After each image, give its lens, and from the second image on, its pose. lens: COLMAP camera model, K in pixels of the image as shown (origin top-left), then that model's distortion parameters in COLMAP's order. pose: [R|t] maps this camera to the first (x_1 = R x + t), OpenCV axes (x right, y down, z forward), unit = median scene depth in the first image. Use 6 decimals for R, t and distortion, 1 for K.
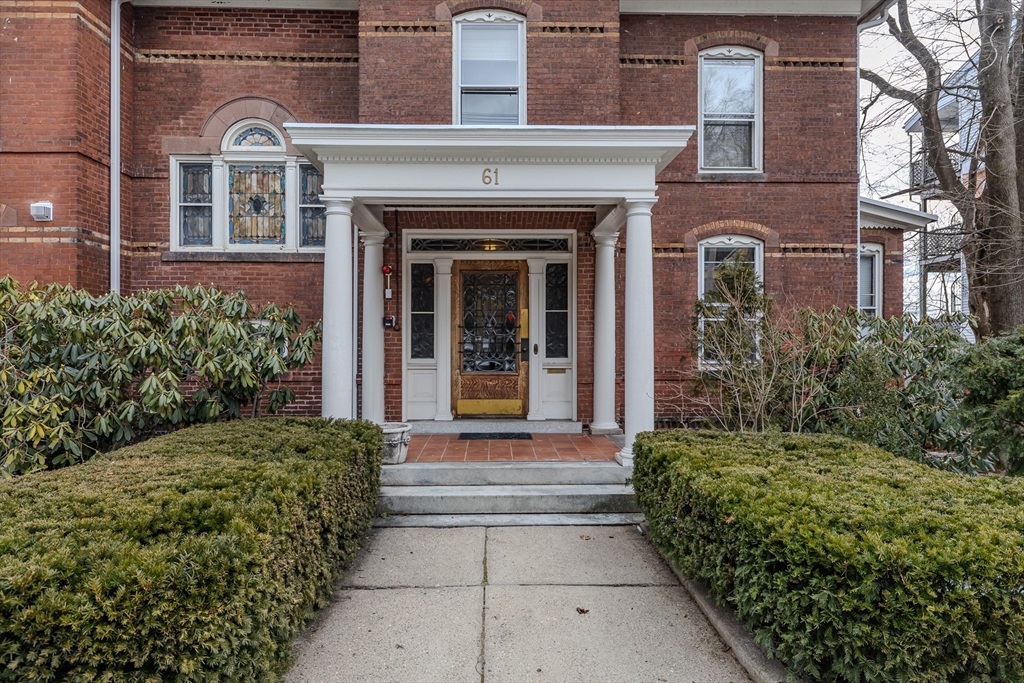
lens RADIAL K [[636.4, 0, 512.5], [0, 636.4, 336.0], [0, 0, 1]] dist [0.004865, 0.000682]
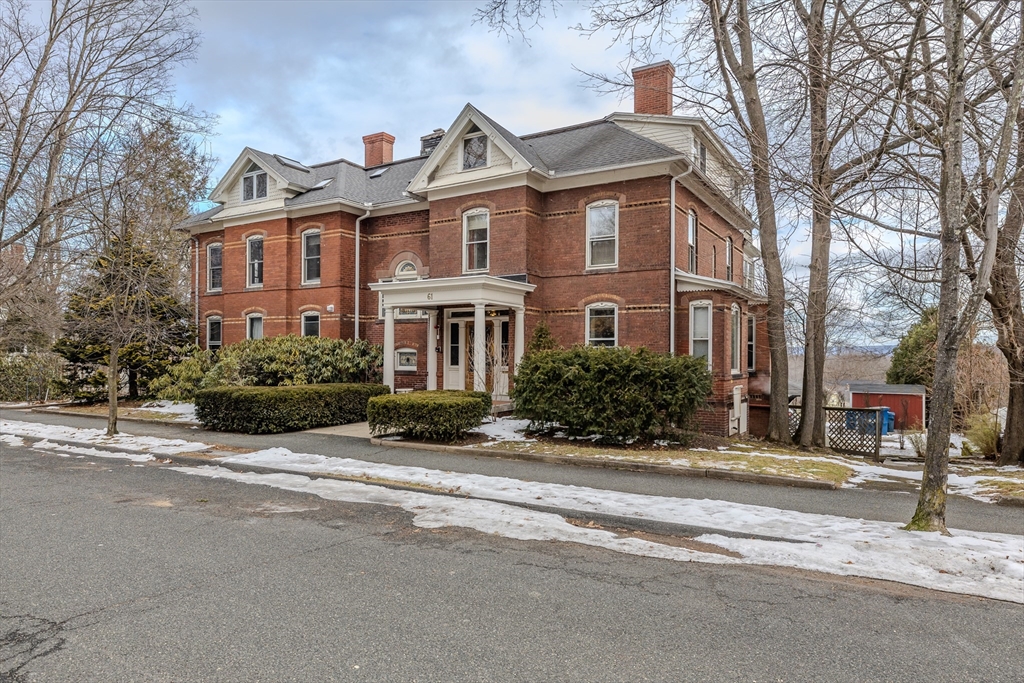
lens RADIAL K [[631.0, 0, 511.9], [0, 631.0, 347.1], [0, 0, 1]] dist [0.000010, 0.000011]
pose [[0.846532, -0.004343, -0.532320, 1.105073], [0.000199, 0.999969, -0.007842, -0.011302], [0.532338, 0.006533, 0.846507, -0.702245]]
